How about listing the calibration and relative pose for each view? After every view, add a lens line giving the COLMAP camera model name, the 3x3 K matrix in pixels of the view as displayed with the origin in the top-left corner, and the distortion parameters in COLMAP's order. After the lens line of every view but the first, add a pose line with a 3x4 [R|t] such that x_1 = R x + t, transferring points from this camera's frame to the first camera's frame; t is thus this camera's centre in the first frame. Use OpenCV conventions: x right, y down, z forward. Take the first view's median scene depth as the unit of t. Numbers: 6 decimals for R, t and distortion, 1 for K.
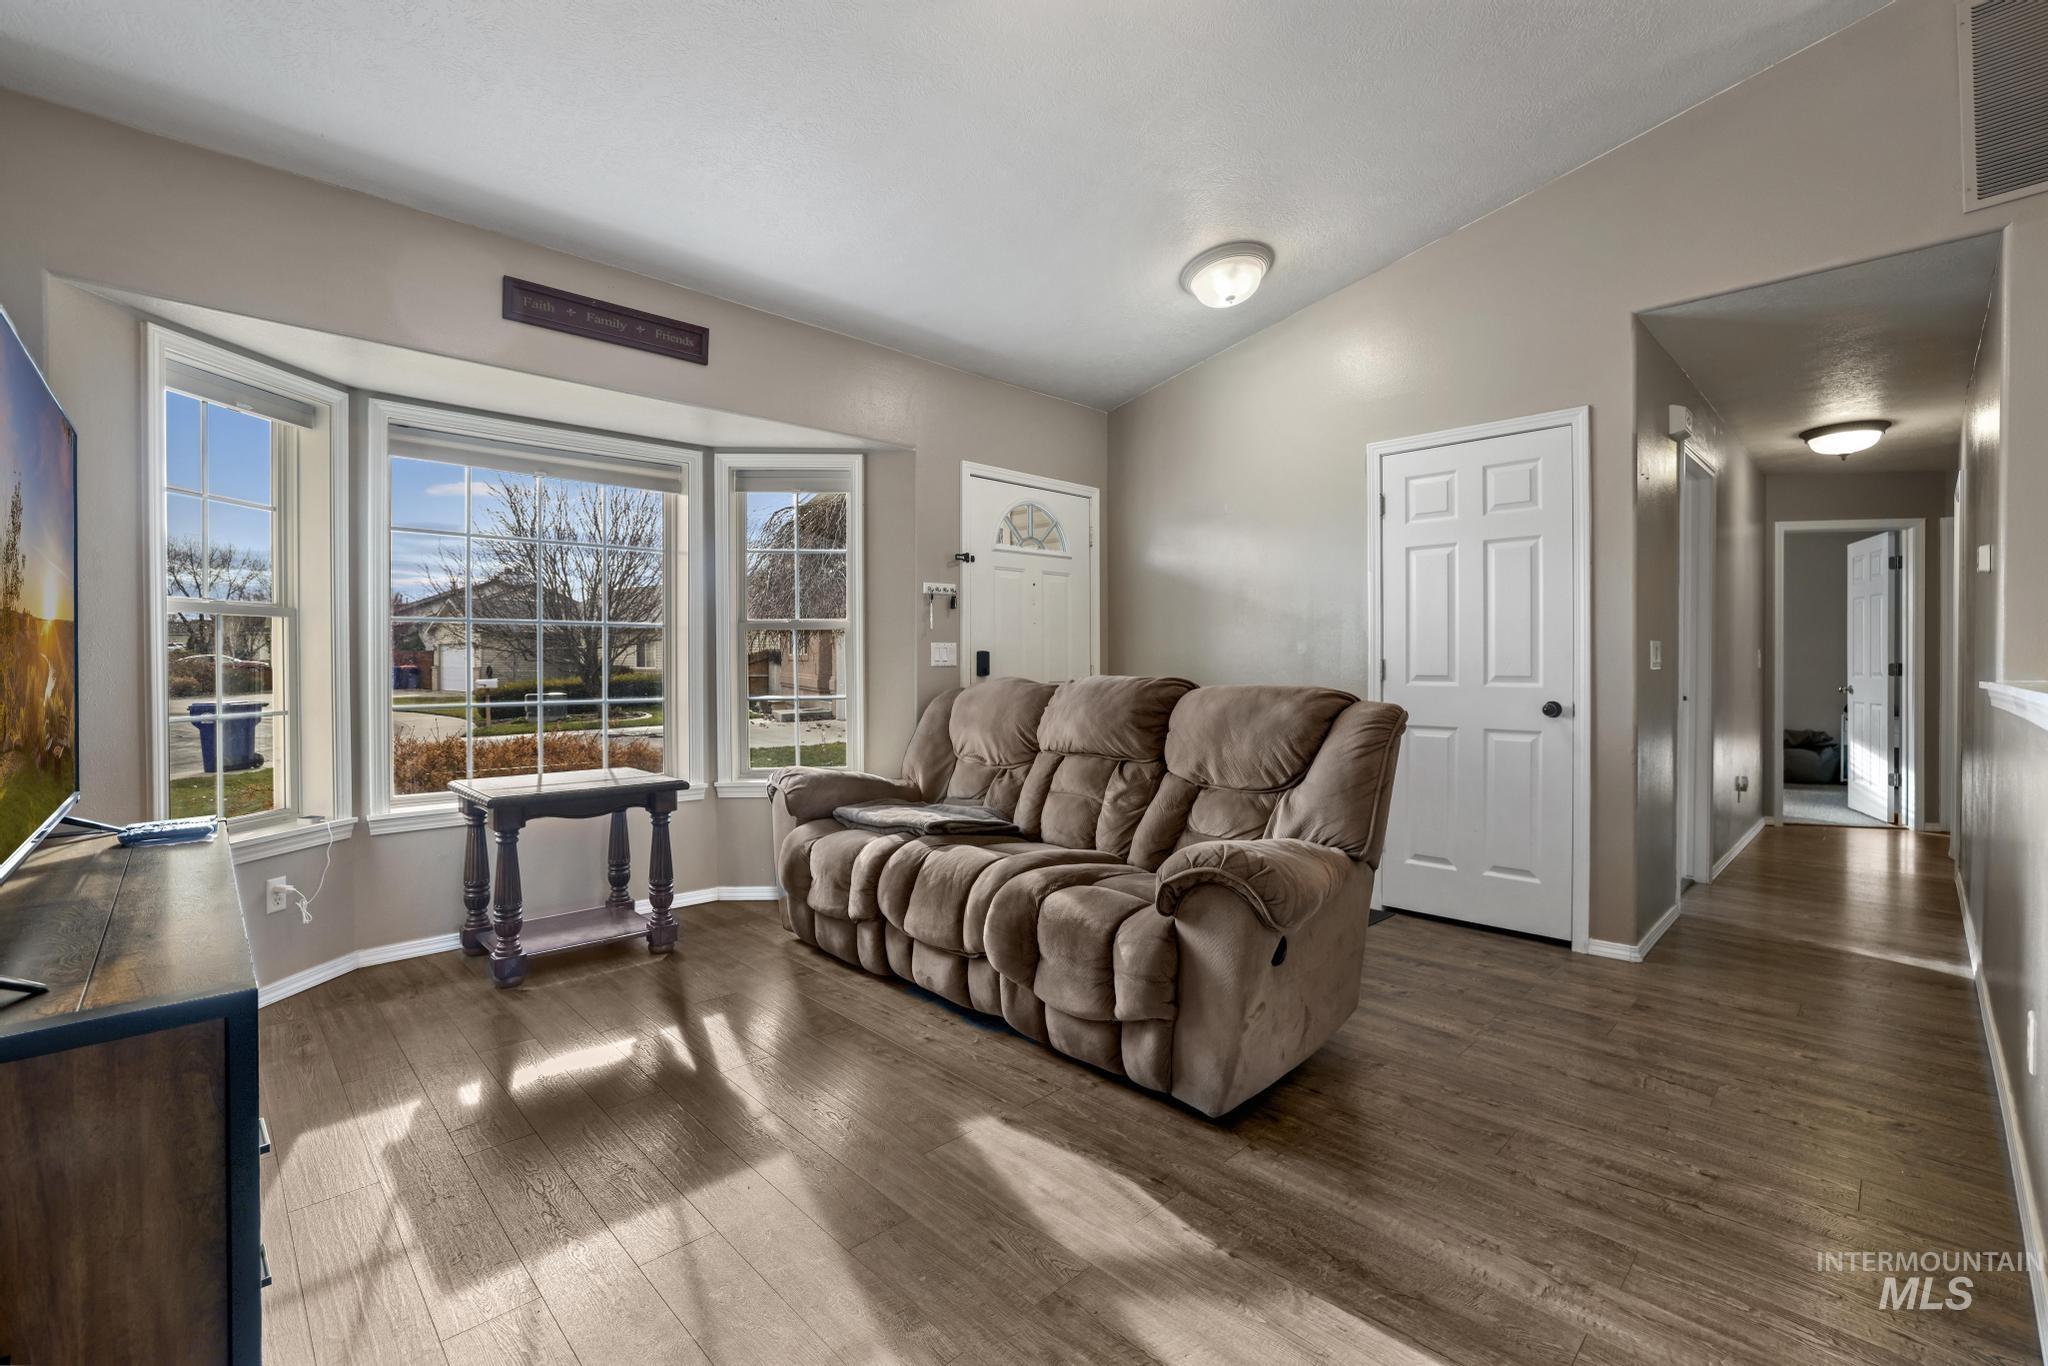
lens RADIAL K [[898.5, 0, 996.0], [0, 898.5, 664.5], [0, 0, 1]] dist [-0.051810, 0.021339]
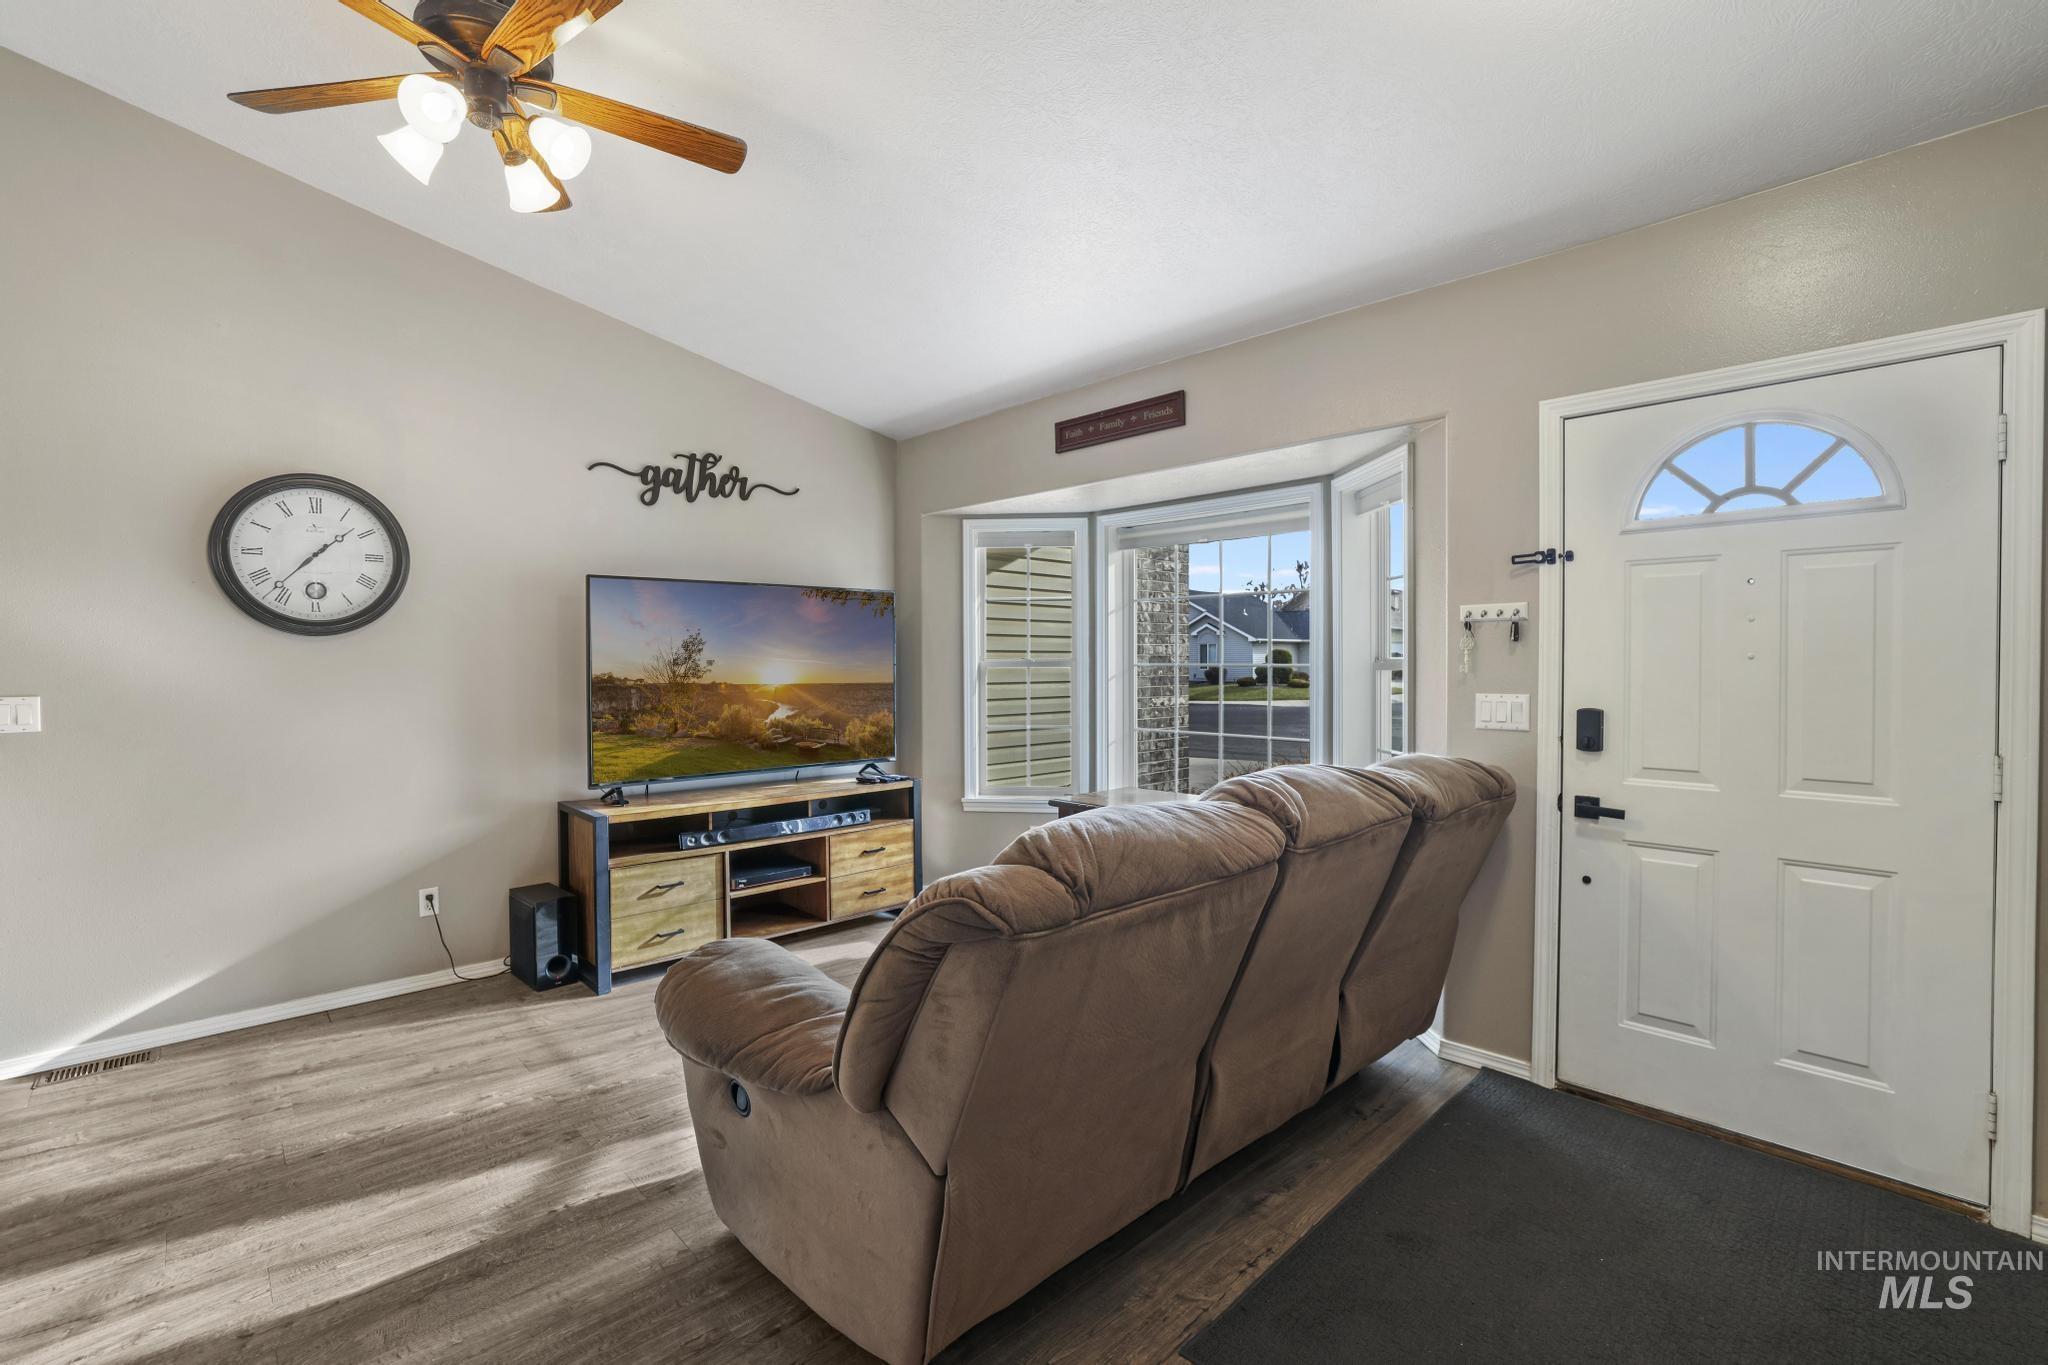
lens RADIAL K [[903.2, 0, 995.3], [0, 903.2, 669.6], [0, 0, 1]] dist [-0.051232, 0.019926]
pose [[-0.004357, 0.007256, -0.999964, 0.800393], [0.000897, 0.999973, 0.007252, -0.064011], [0.999990, -0.000865, -0.004363, 0.860695]]
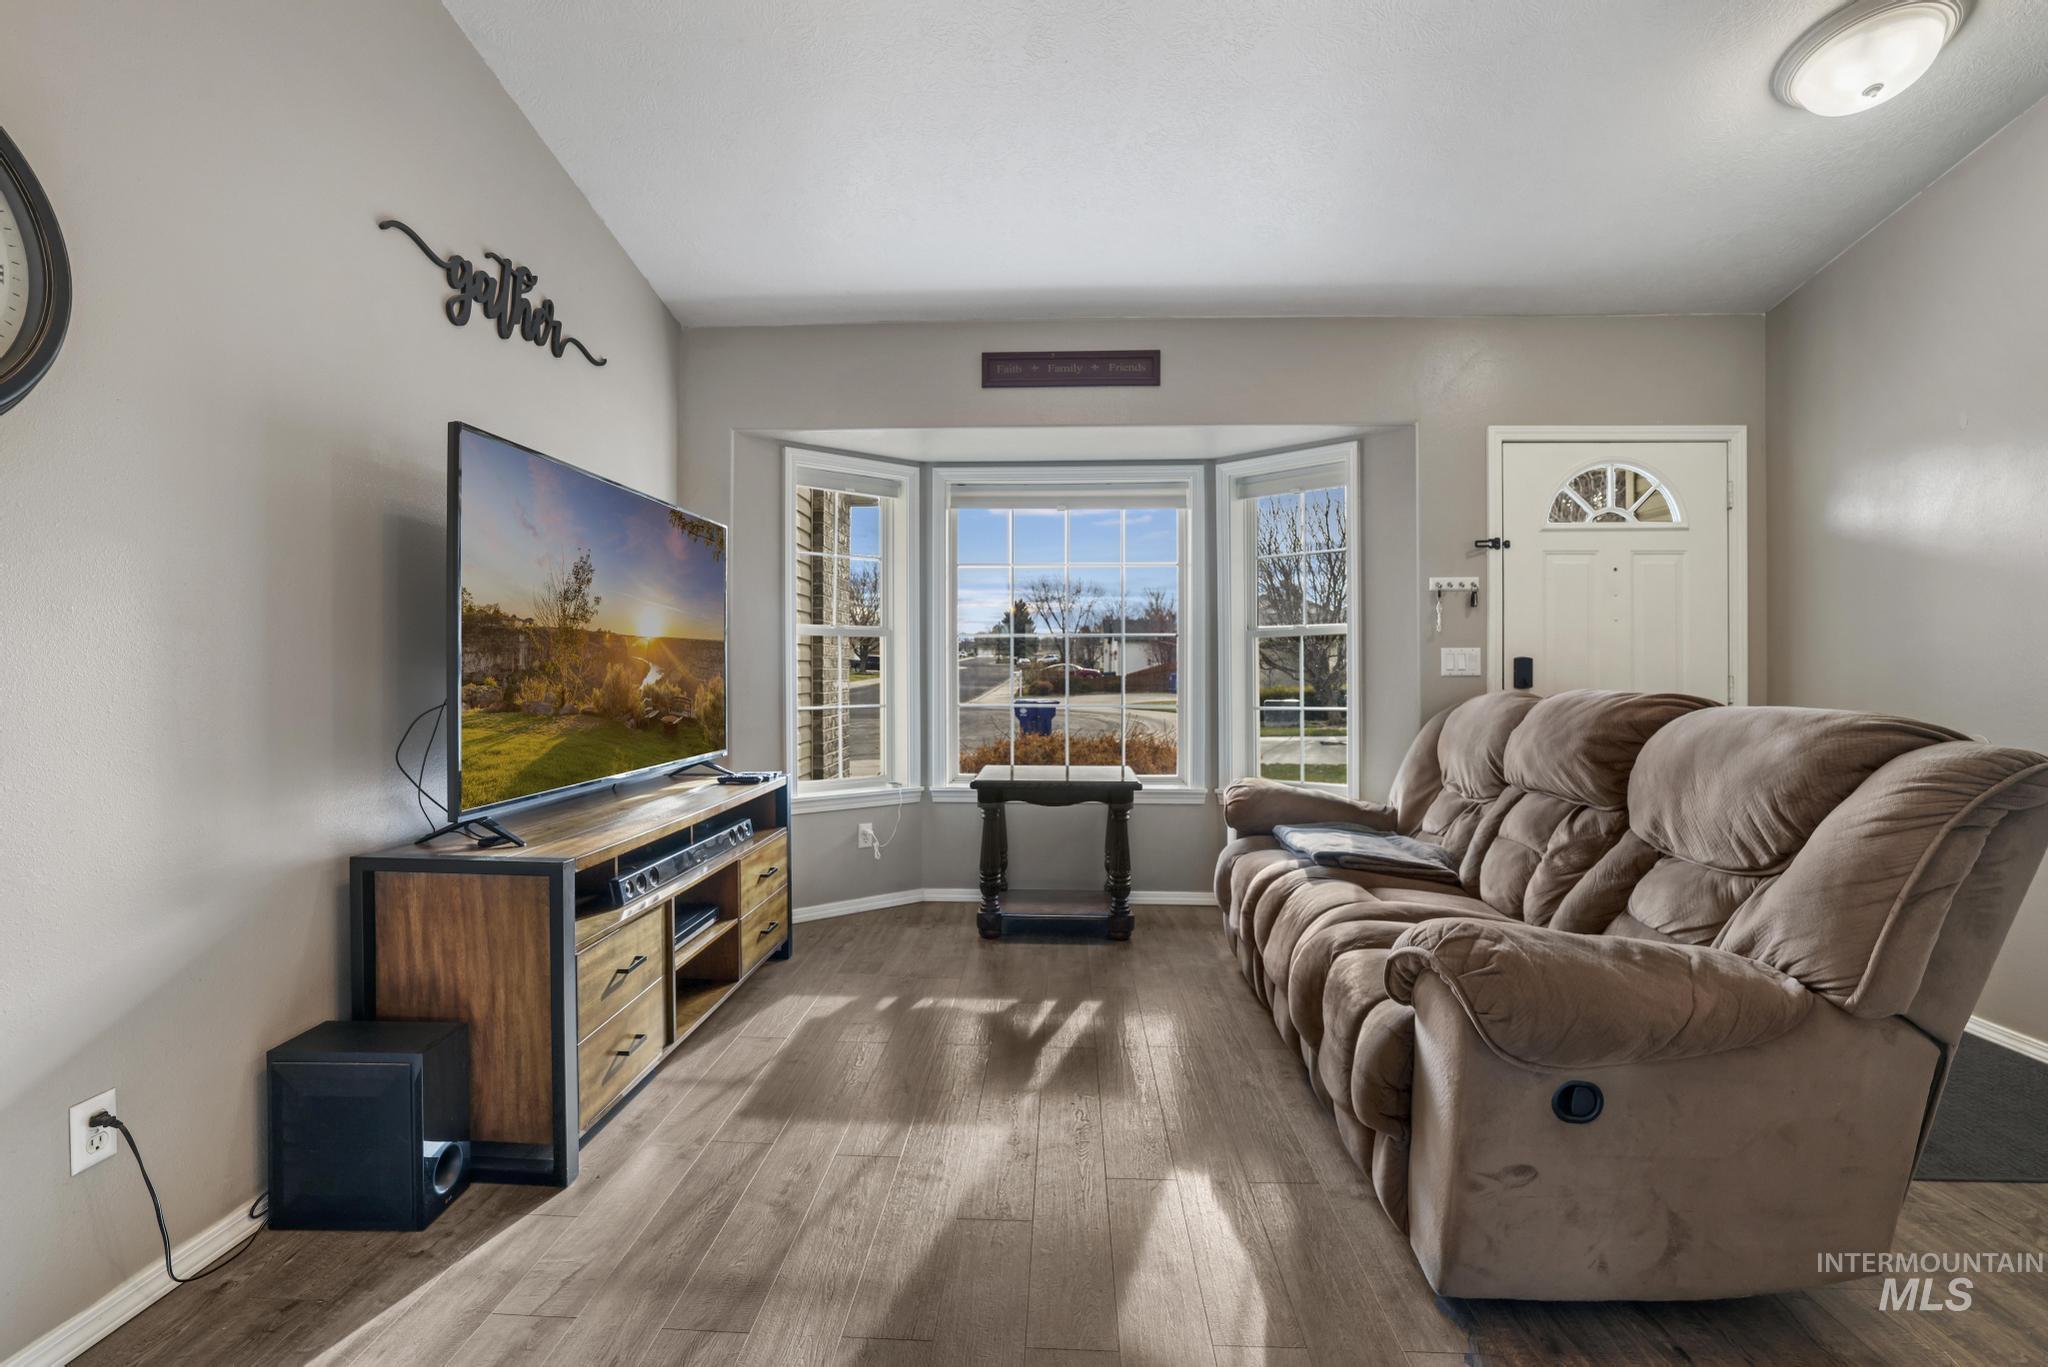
lens RADIAL K [[903.2, 0, 995.3], [0, 903.2, 670.6], [0, 0, 1]] dist [-0.051232, 0.019926]
pose [[0.682907, 0.002658, -0.730500, 0.344329], [-0.004788, 0.999988, -0.000838, -0.000349], [0.730489, 0.004070, 0.682912, 0.154585]]
